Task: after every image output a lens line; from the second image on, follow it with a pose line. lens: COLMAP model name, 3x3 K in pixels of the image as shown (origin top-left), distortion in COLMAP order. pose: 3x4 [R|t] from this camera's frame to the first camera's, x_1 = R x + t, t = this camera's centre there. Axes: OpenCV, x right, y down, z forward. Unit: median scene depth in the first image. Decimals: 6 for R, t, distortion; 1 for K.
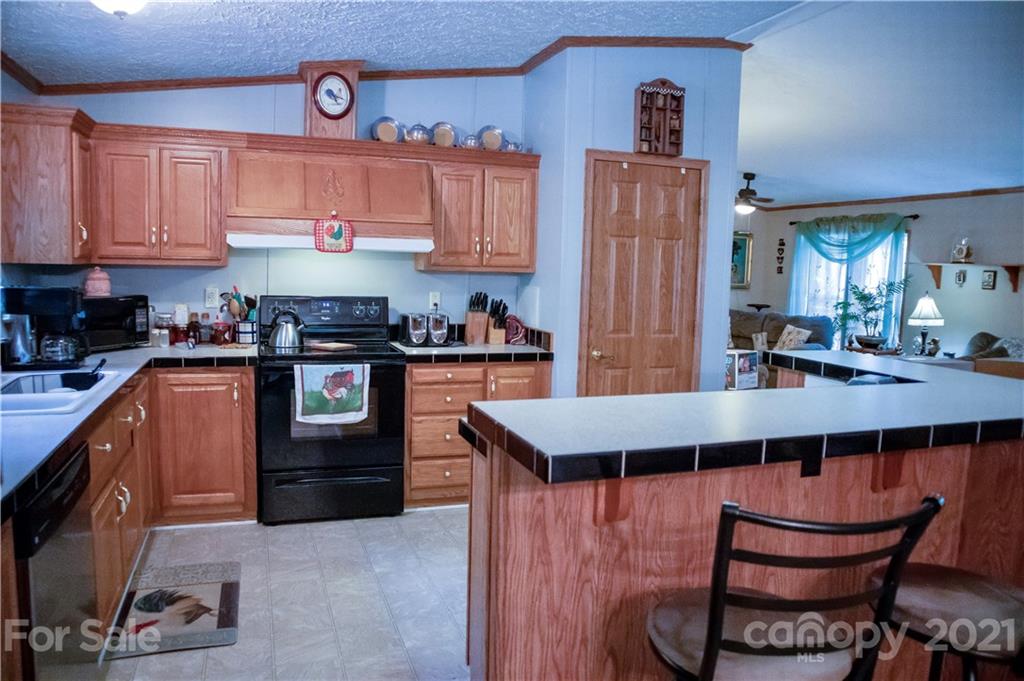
lens RADIAL K [[725.4, 0, 512.0], [0, 725.4, 340.5], [0, 0, 1]] dist [-0.124251, 0.089527]
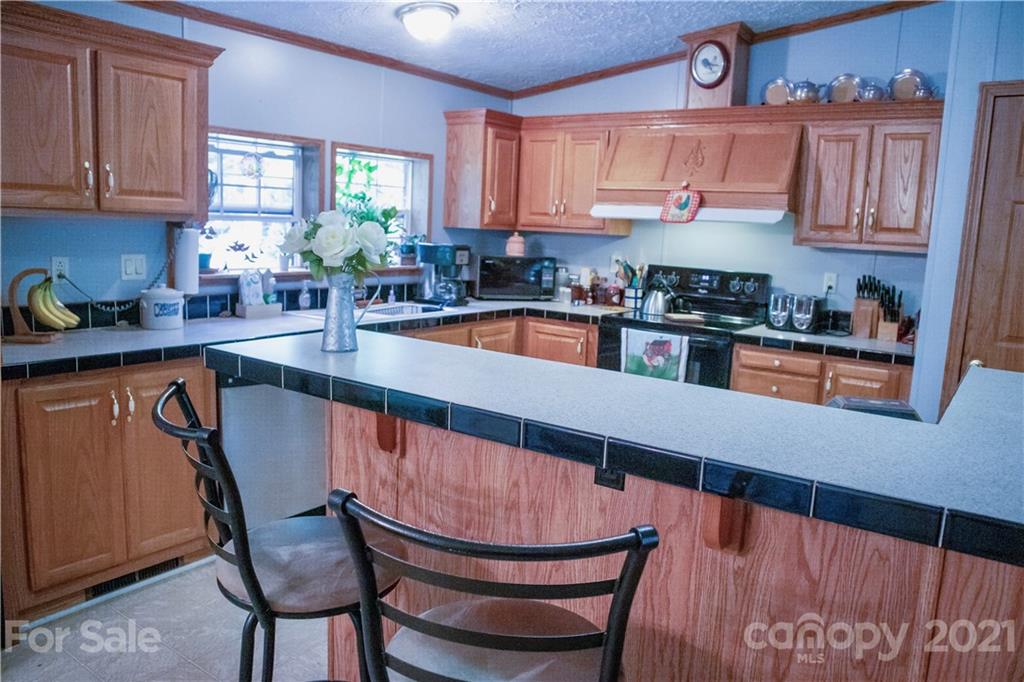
lens RADIAL K [[762.3, 0, 512.0], [0, 762.3, 341.0], [0, 0, 1]] dist [-0.117049, 0.085723]
pose [[0.568923, 0.121700, -0.813336, 0.483964], [-0.112134, 0.991233, 0.069882, -0.006574], [0.814710, 0.051445, 0.577582, 0.201857]]
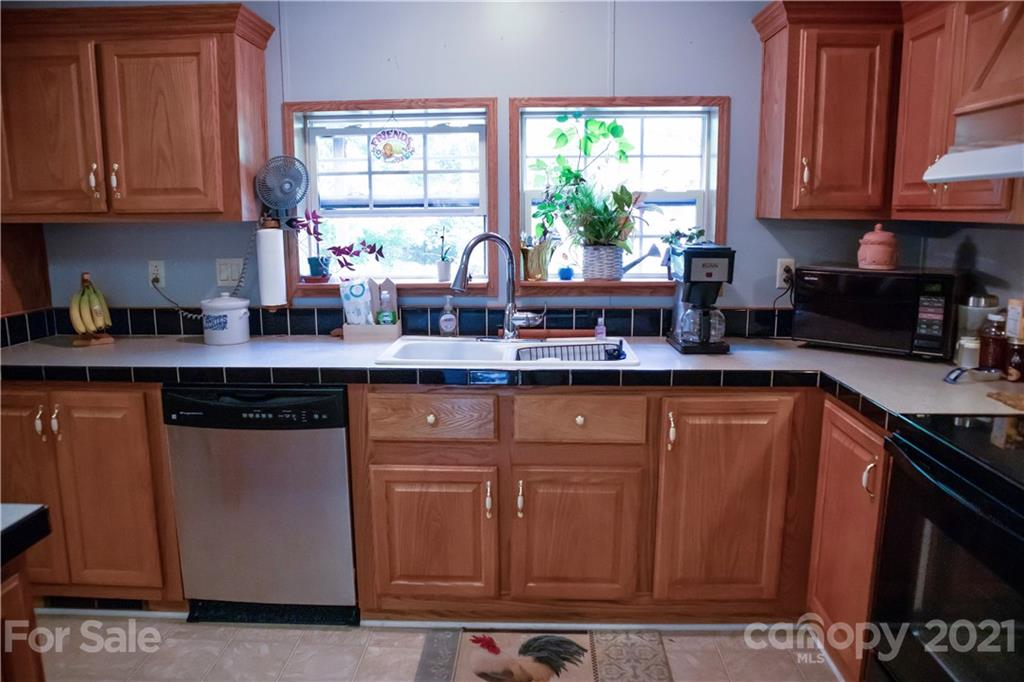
lens RADIAL K [[762.3, 0, 512.0], [0, 762.3, 341.0], [0, 0, 1]] dist [-0.117049, 0.085723]
pose [[-0.373785, 0.135783, -0.917523, 0.166942], [-0.102322, 0.977152, 0.186292, -0.084578], [0.921854, 0.163516, -0.351351, 0.863360]]
